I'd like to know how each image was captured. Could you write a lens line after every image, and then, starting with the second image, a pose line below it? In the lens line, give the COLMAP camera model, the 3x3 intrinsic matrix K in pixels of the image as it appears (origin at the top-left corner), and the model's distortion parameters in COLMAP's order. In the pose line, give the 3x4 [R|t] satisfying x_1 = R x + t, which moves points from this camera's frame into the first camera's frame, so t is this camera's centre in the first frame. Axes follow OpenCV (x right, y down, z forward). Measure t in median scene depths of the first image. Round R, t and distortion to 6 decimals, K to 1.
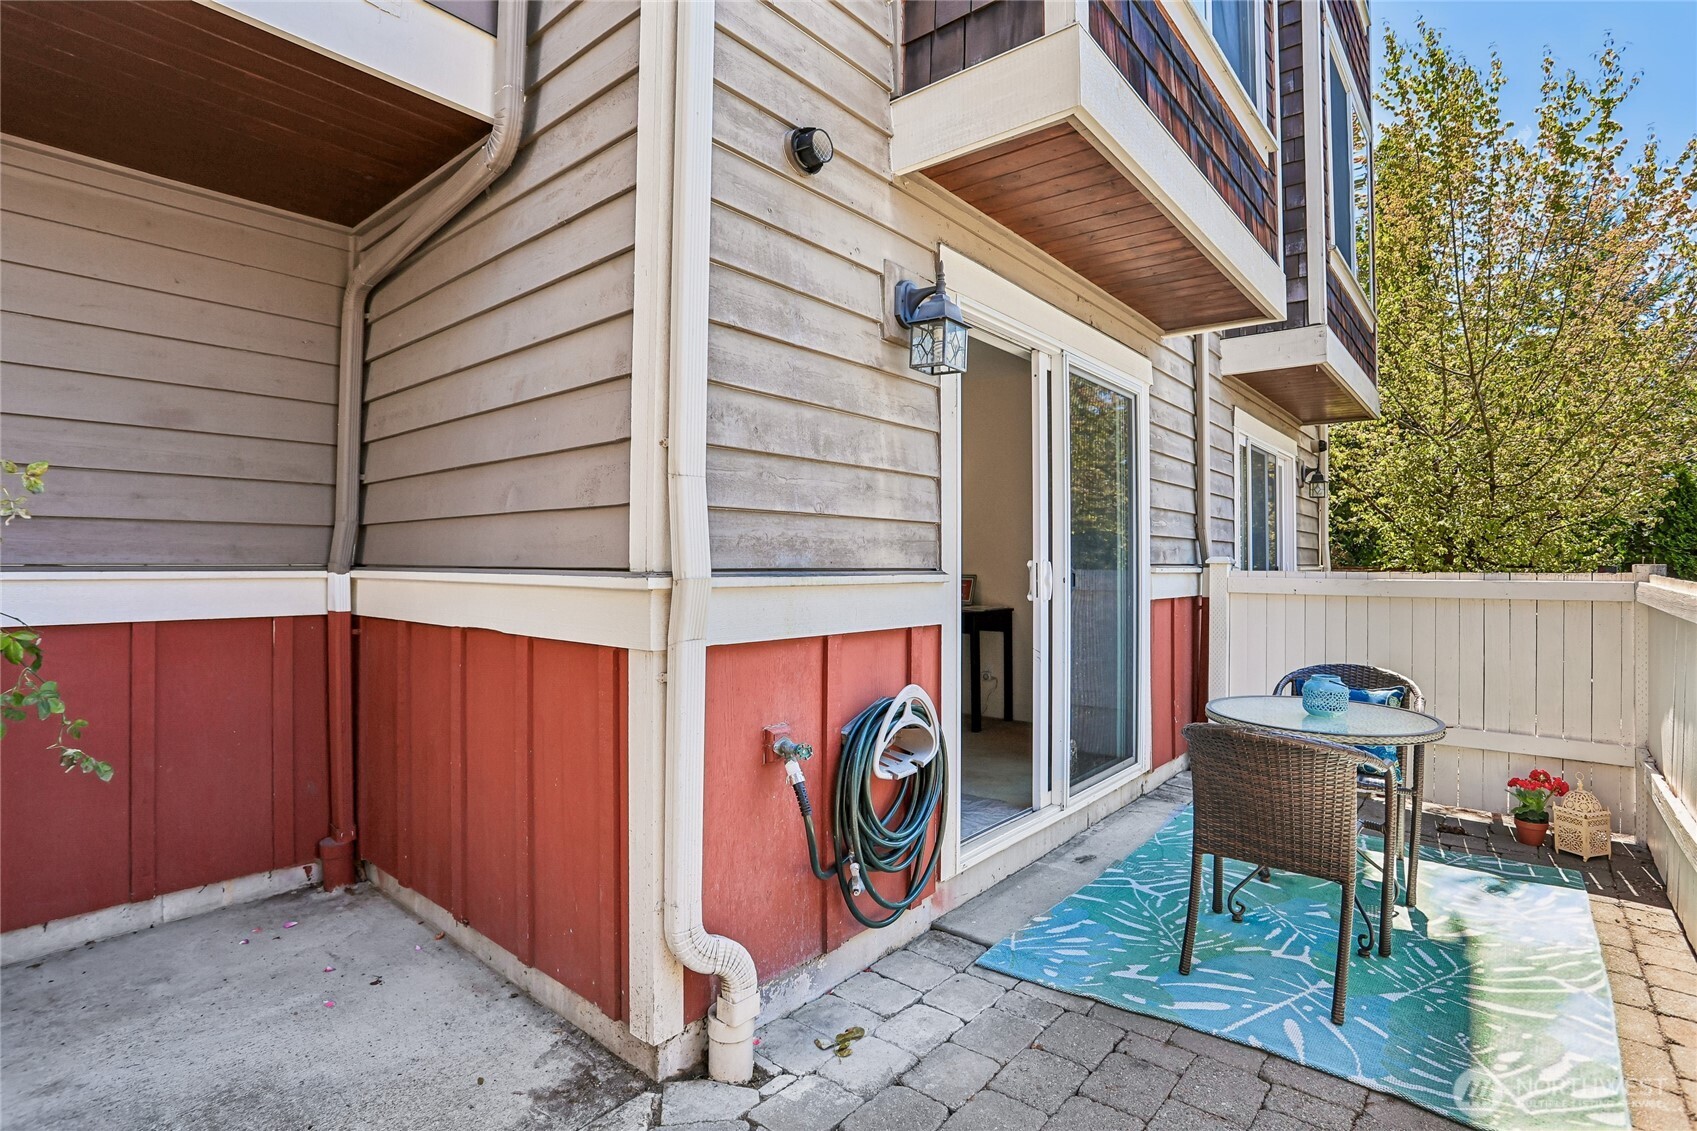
lens RADIAL K [[839.7, 0, 830.5], [0, 839.7, 552.0], [0, 0, 1]] dist [-0.061900, 0.022003]
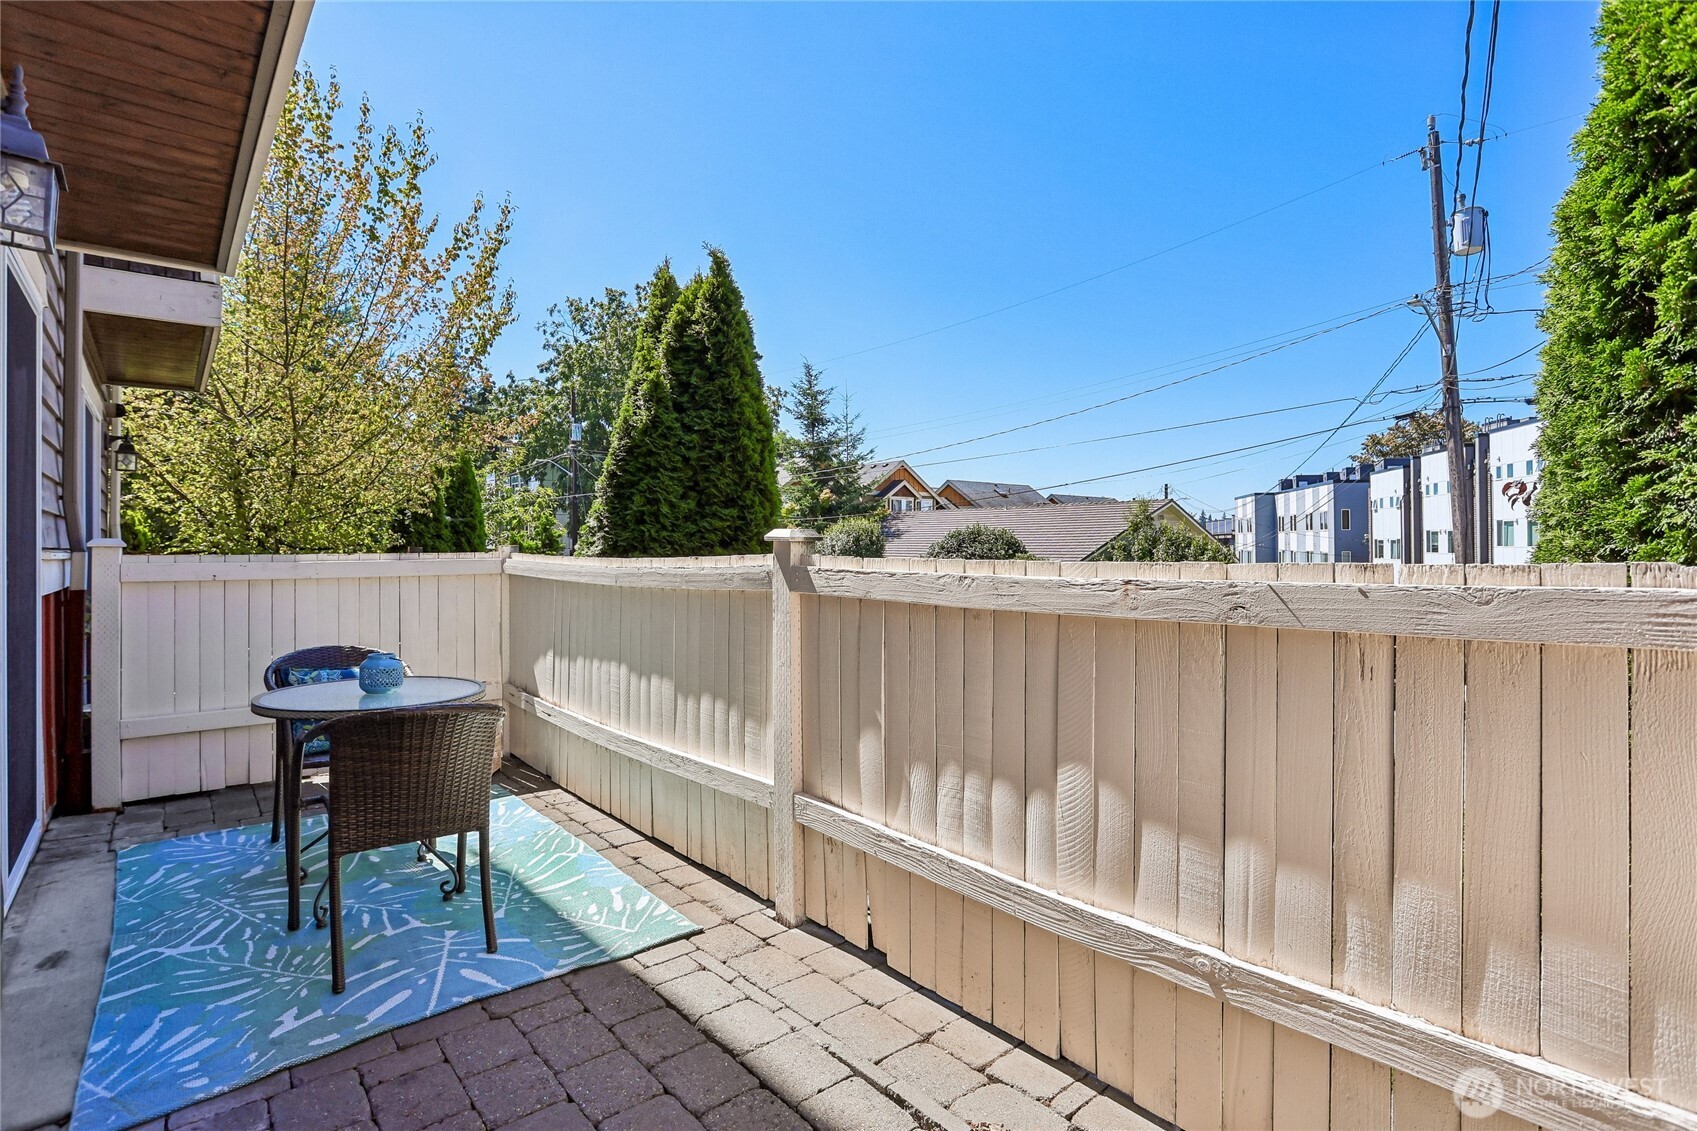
lens RADIAL K [[847.3, 0, 878.9], [0, 847.3, 537.7], [0, 0, 1]] dist [-0.053501, 0.015032]
pose [[0.138540, 0.005076, 0.990344, -0.364734], [-0.007389, 0.999964, -0.004091, 0.005185], [-0.990329, -0.006750, 0.138572, 0.256997]]
